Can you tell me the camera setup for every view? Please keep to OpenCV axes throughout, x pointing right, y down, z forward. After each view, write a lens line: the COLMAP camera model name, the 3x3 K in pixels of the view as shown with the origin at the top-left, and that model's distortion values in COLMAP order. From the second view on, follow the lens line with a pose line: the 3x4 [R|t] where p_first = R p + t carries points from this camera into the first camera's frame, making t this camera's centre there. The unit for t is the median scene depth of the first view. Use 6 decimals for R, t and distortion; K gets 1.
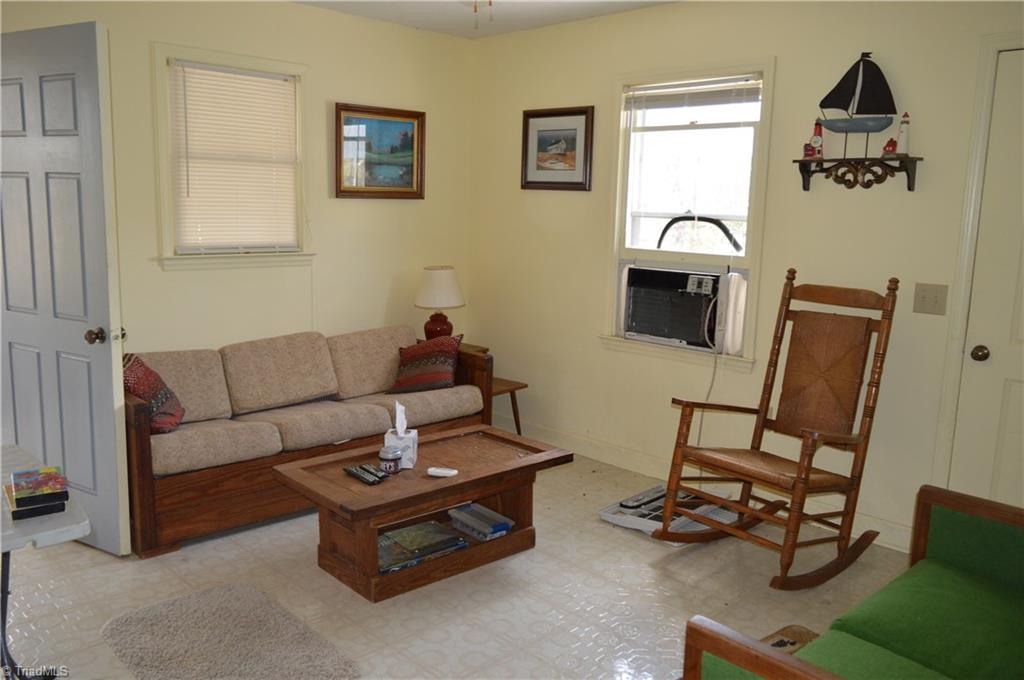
lens RADIAL K [[821.7, 0, 510.9], [0, 821.7, 338.9], [0, 0, 1]] dist [-0.007714, 0.000887]
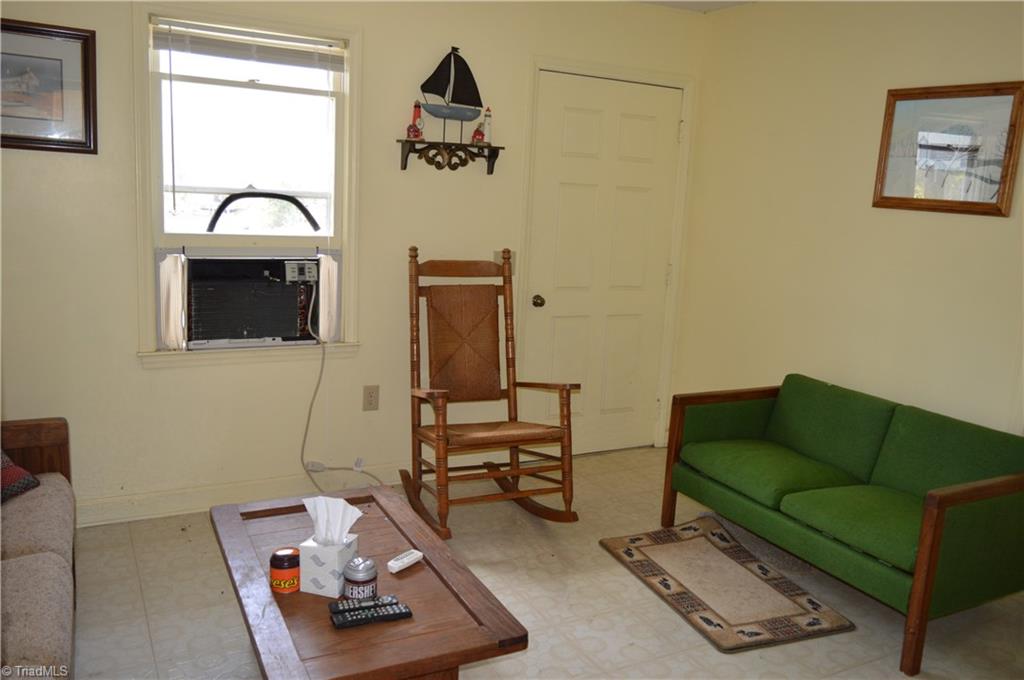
lens RADIAL K [[821.7, 0, 511.2], [0, 821.7, 340.4], [0, 0, 1]] dist [-0.007714, 0.000887]
pose [[0.275178, -0.185155, 0.943395, -0.626027], [0.113715, 0.980659, 0.159299, -0.121554], [-0.954644, 0.063443, 0.290911, 0.593975]]
